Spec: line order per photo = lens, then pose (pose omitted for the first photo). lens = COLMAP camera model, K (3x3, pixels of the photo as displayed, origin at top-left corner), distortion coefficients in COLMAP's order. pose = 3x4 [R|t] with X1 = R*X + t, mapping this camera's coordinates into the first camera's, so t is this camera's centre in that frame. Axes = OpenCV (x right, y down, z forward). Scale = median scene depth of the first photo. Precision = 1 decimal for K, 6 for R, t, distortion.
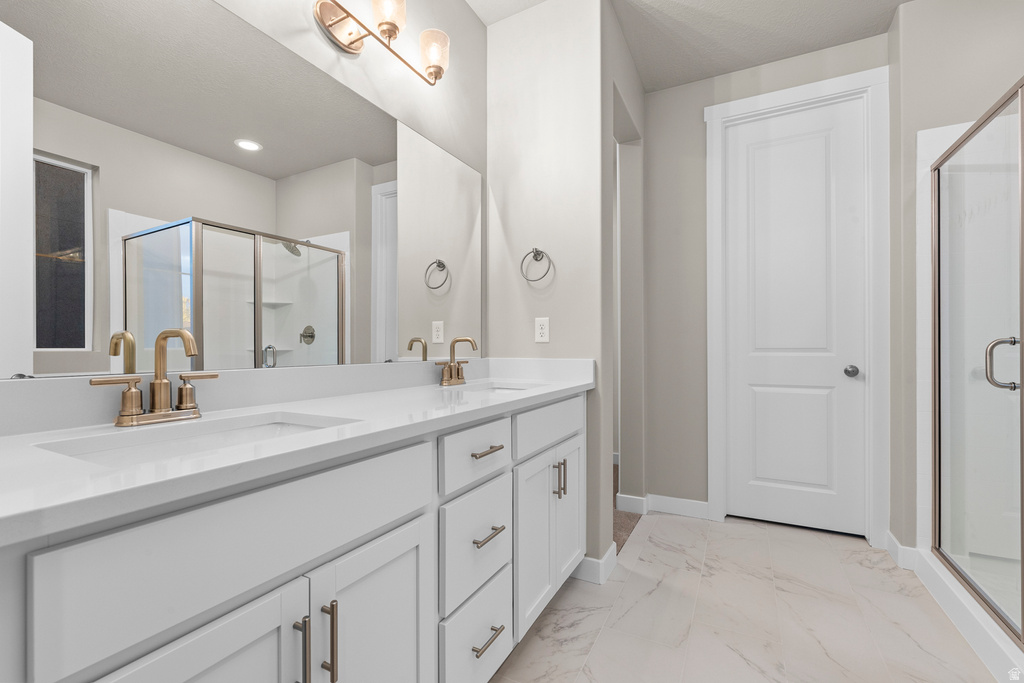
lens RADIAL K [[441.9, 0, 513.2], [0, 441.9, 347.2], [0, 0, 1]] dist [-0.002124, -0.000221]
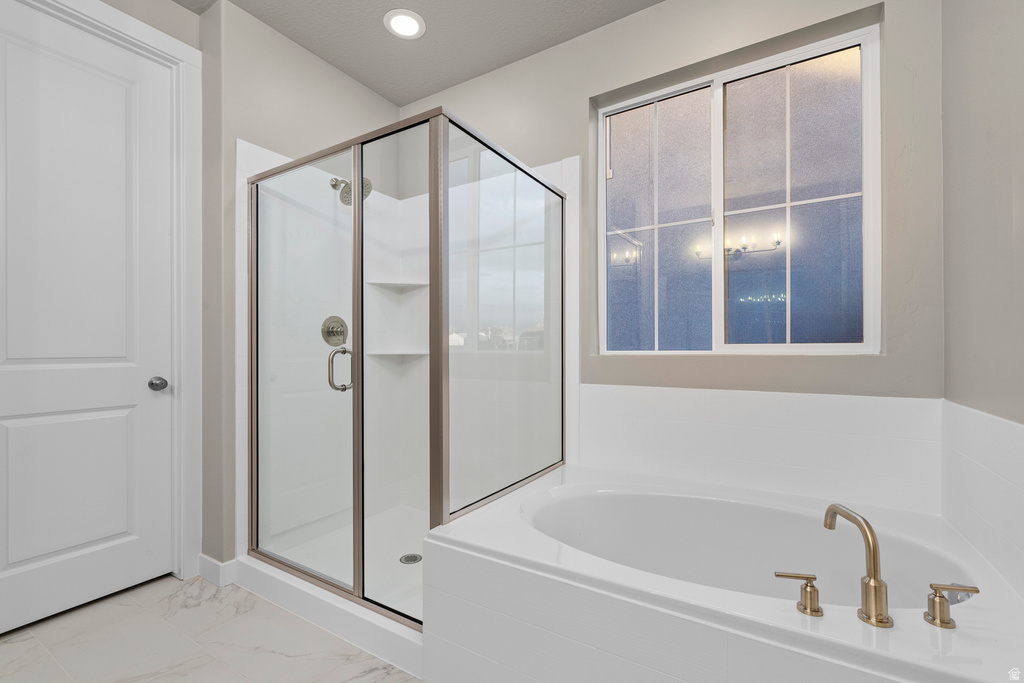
lens RADIAL K [[441.9, 0, 512.1], [0, 441.9, 347.4], [0, 0, 1]] dist [-0.002124, -0.000221]
pose [[0.058939, 0.005062, 0.998249, -0.038112], [0.001441, 0.999986, -0.005156, -0.010926], [-0.998261, 0.001743, 0.058931, 0.308358]]
